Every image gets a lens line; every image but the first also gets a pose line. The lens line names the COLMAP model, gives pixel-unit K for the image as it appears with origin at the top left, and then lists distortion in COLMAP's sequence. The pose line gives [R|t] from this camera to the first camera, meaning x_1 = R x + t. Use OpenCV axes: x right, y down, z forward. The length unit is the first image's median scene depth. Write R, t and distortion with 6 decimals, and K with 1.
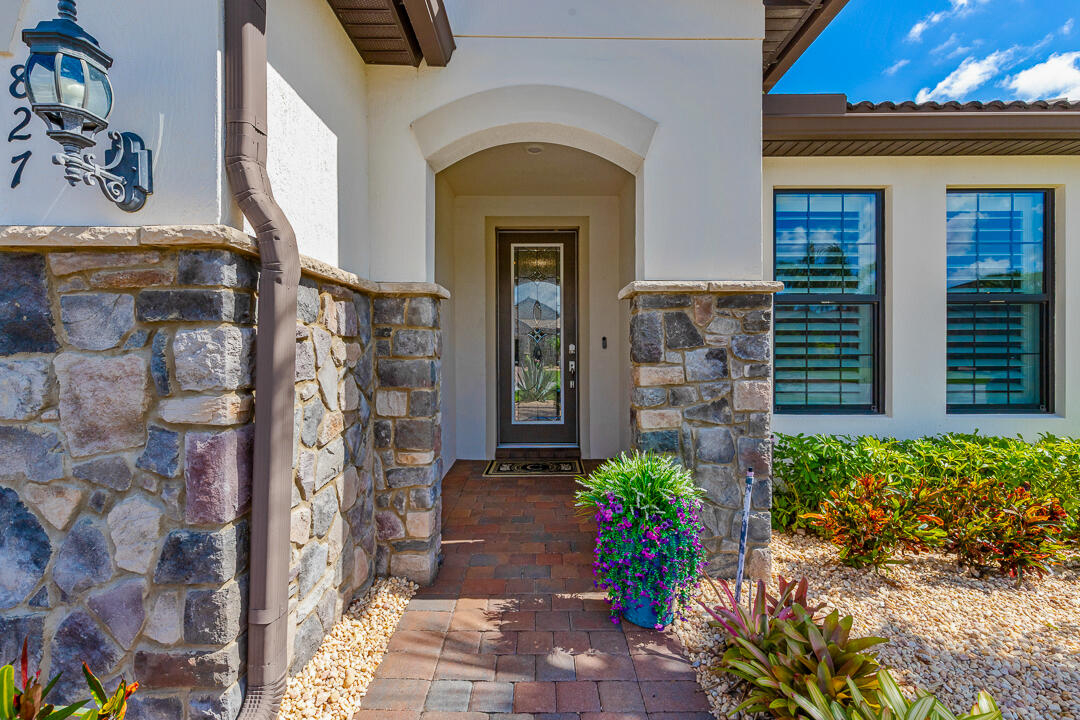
lens RADIAL K [[489.3, 0, 537.4], [0, 489.3, 354.5], [0, 0, 1]] dist [0.004216, 0.000247]
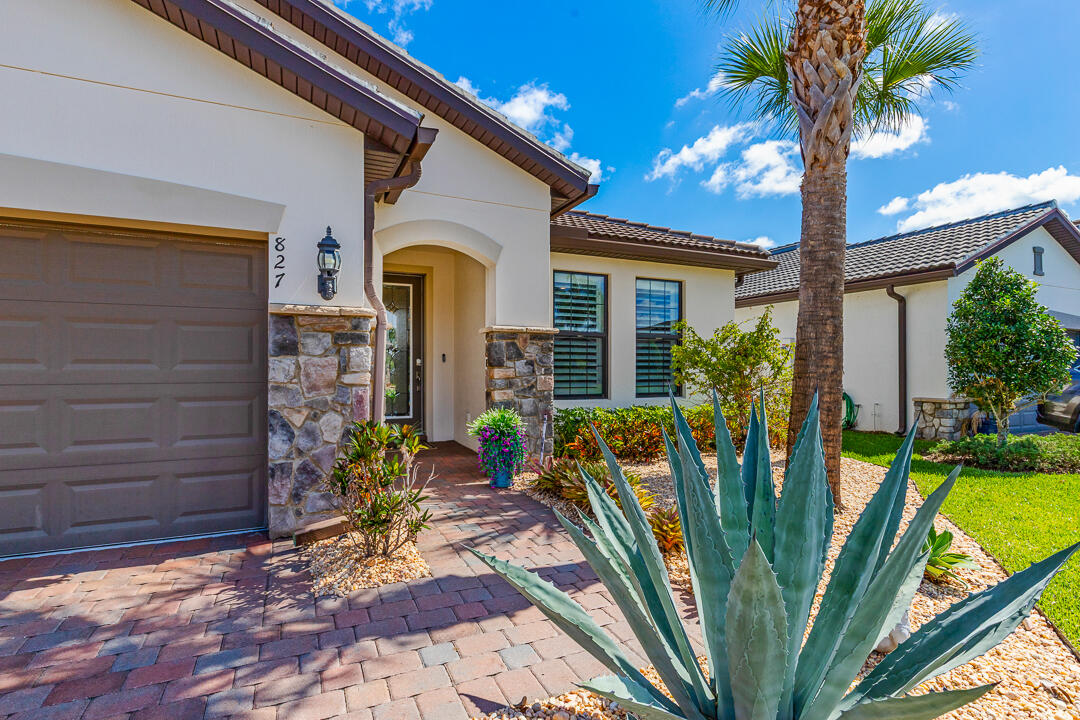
lens RADIAL K [[535.0, 0, 540.0], [0, 535.0, 360.0], [0, 0, 1]] dist [-0.001223, -0.000476]
pose [[0.907400, 0.011606, 0.420108, -0.536733], [-0.000098, 0.999624, -0.027403, 0.049267], [-0.420268, 0.024825, 0.907060, -1.052304]]
